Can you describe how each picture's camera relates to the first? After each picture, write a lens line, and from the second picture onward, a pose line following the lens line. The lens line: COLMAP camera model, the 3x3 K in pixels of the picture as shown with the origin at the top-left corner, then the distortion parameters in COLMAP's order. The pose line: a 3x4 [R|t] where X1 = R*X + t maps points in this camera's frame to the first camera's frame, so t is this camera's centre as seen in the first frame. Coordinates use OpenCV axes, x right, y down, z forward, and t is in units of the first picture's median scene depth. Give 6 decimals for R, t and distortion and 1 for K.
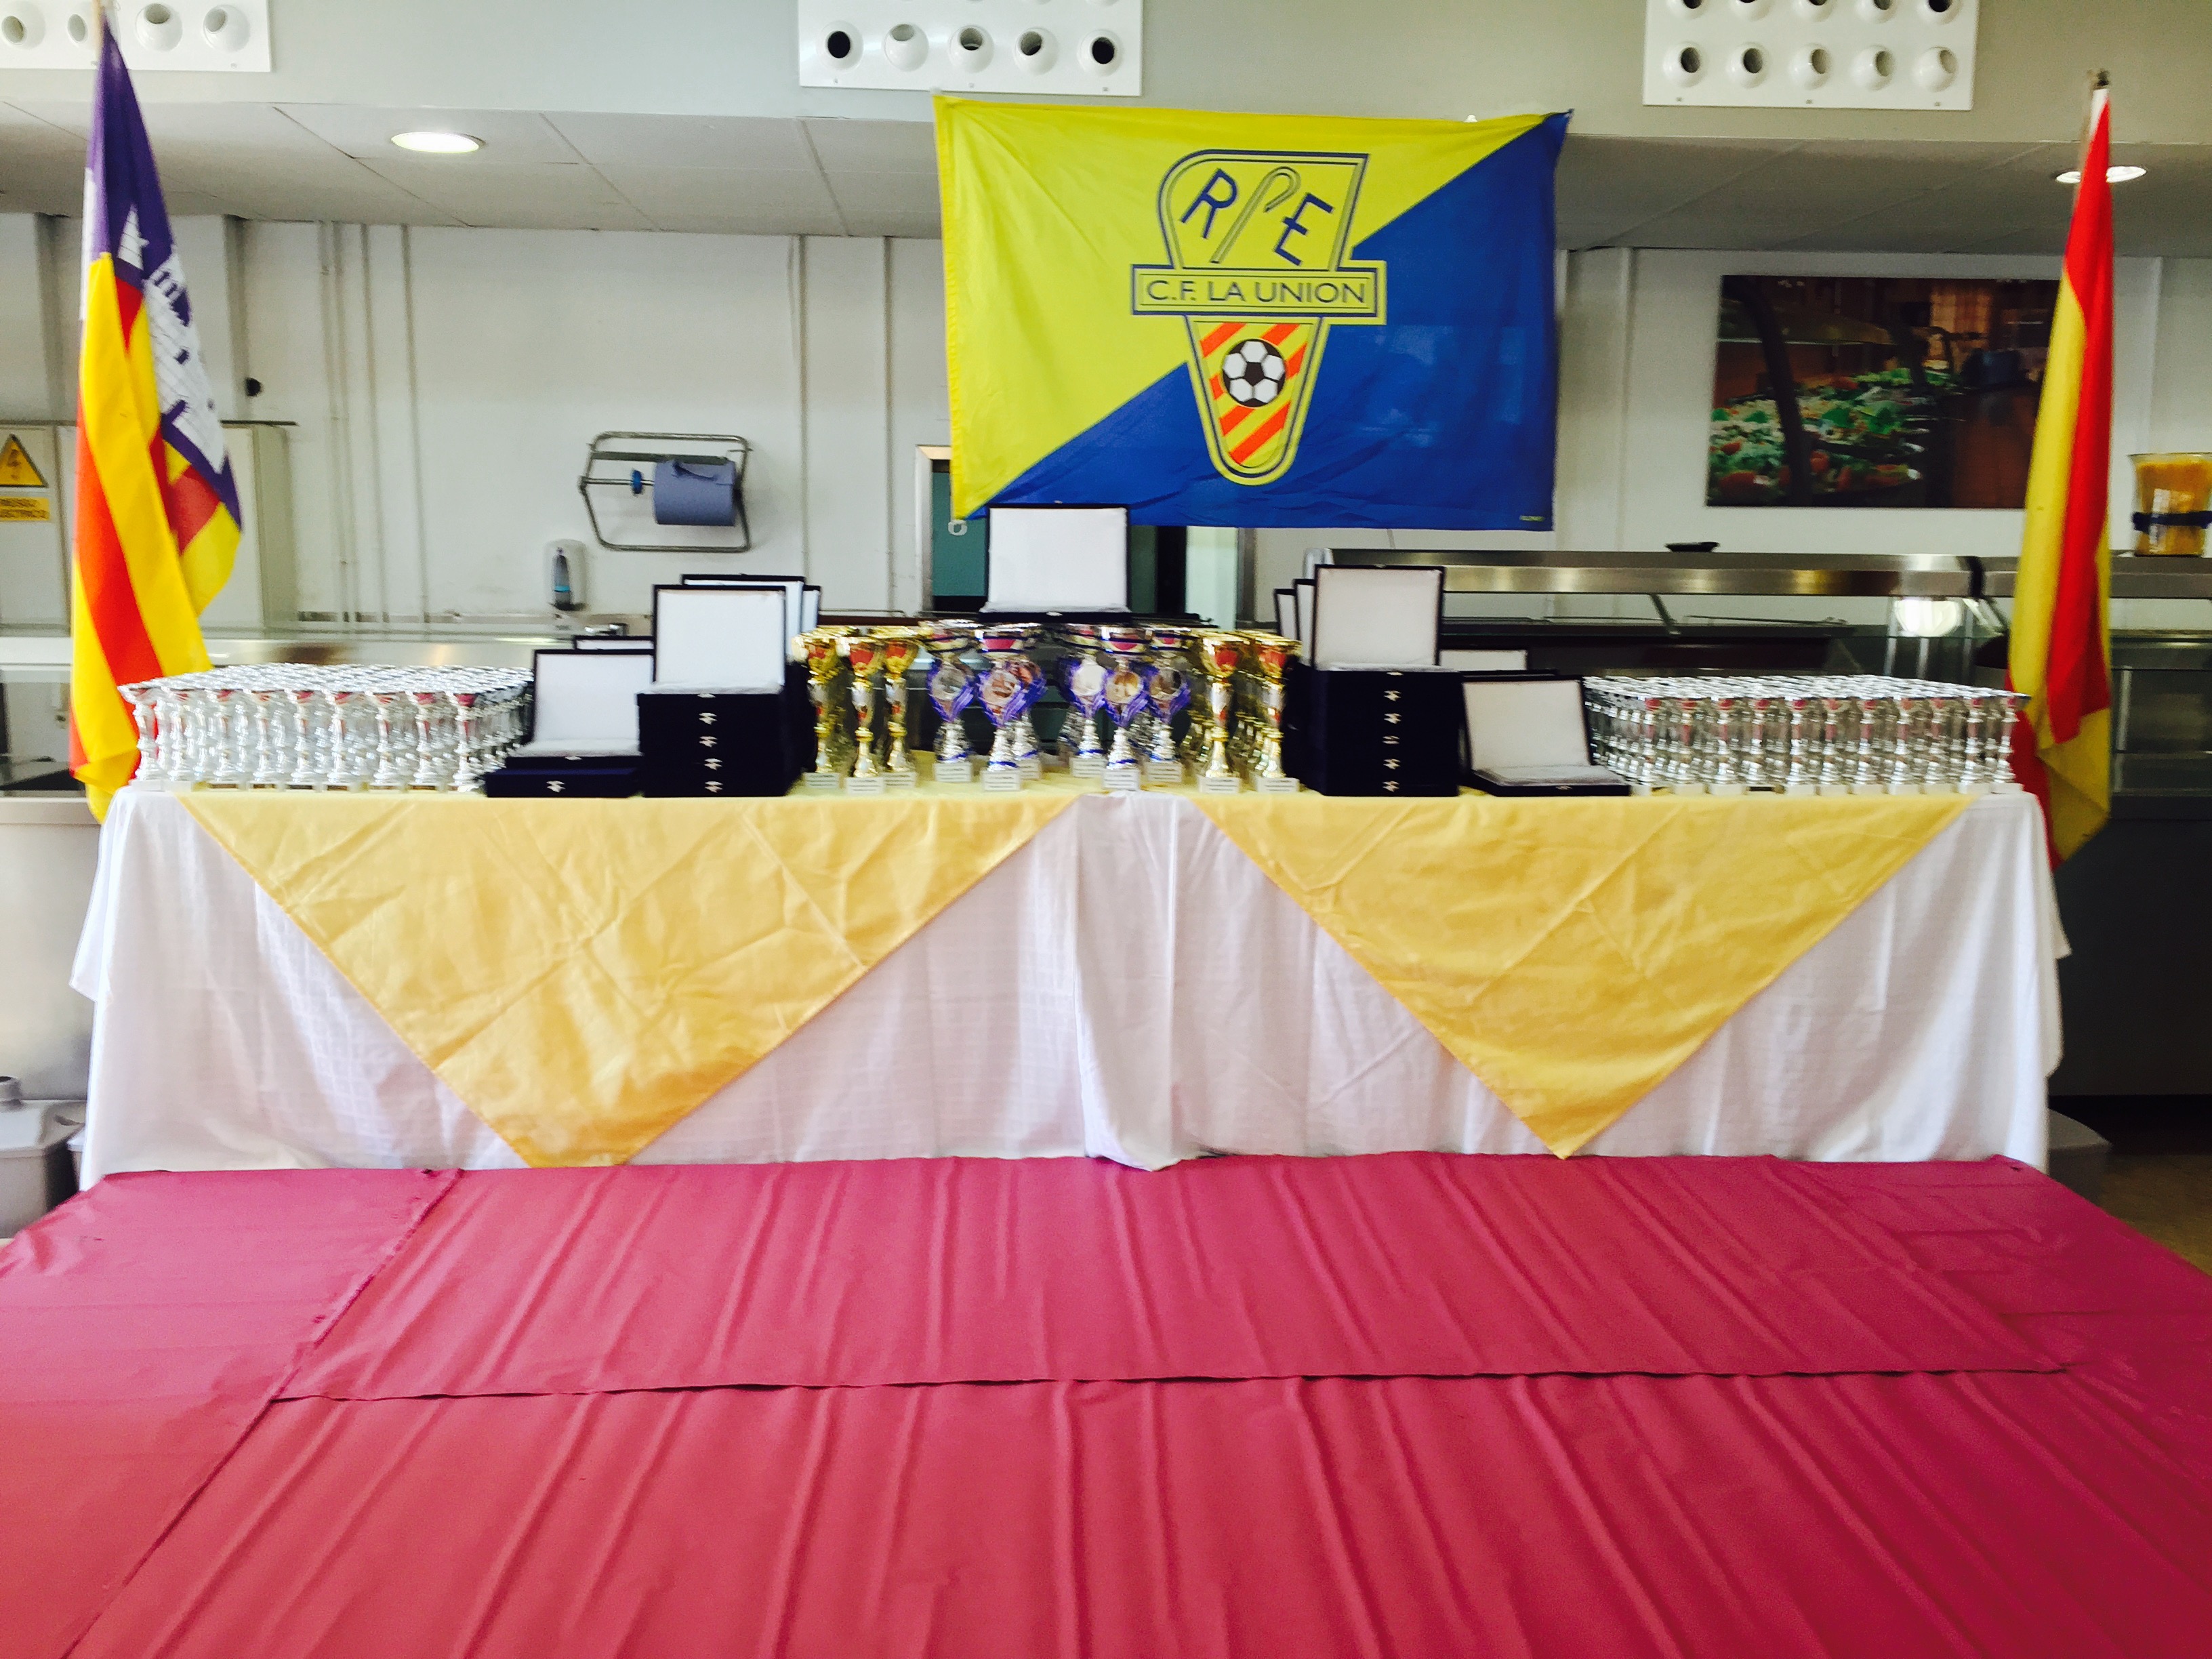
lens RADIAL K [[1894.7, 0, 1106.0], [0, 1894.7, 829.5], [0, 0, 1]] dist [0.099289, -0.142476]
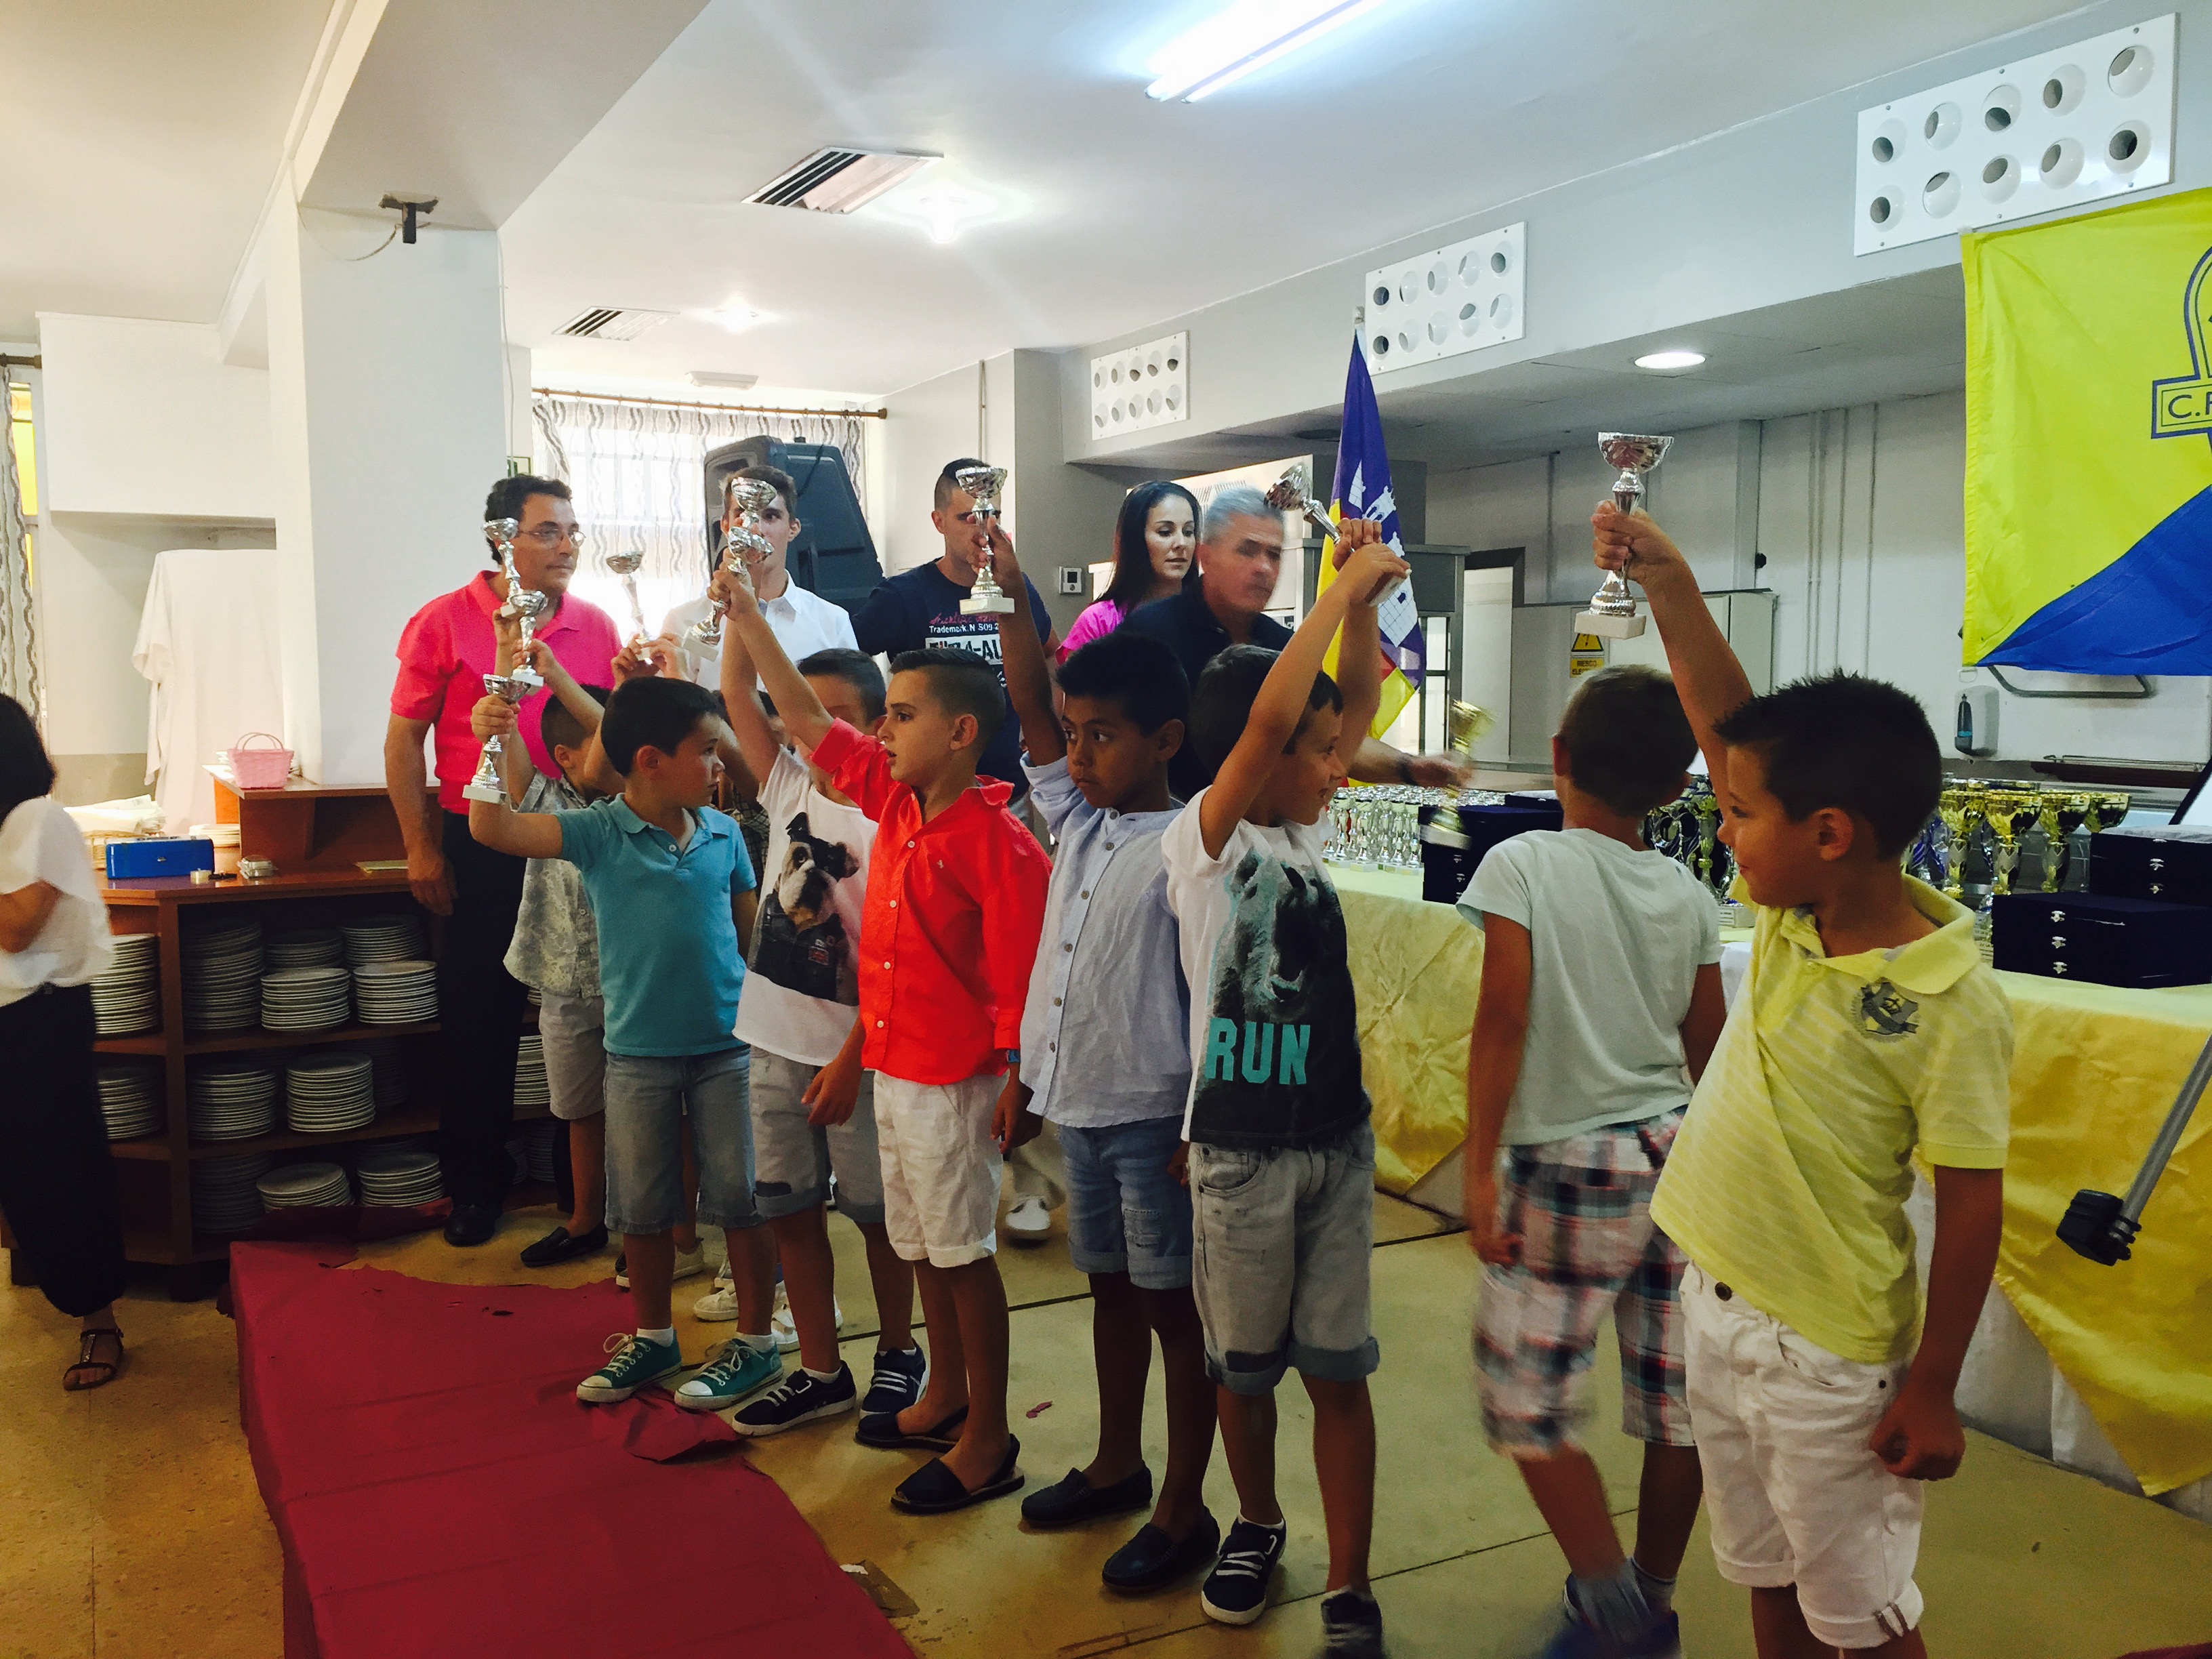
lens RADIAL K [[1894.7, 0, 1106.0], [0, 1894.7, 829.5], [0, 0, 1]] dist [0.099289, -0.142476]
pose [[0.399298, 0.068370, -0.914268, 0.640886], [-0.135200, 0.990704, 0.015039, -0.041692], [0.906797, 0.117604, 0.404830, 0.247113]]
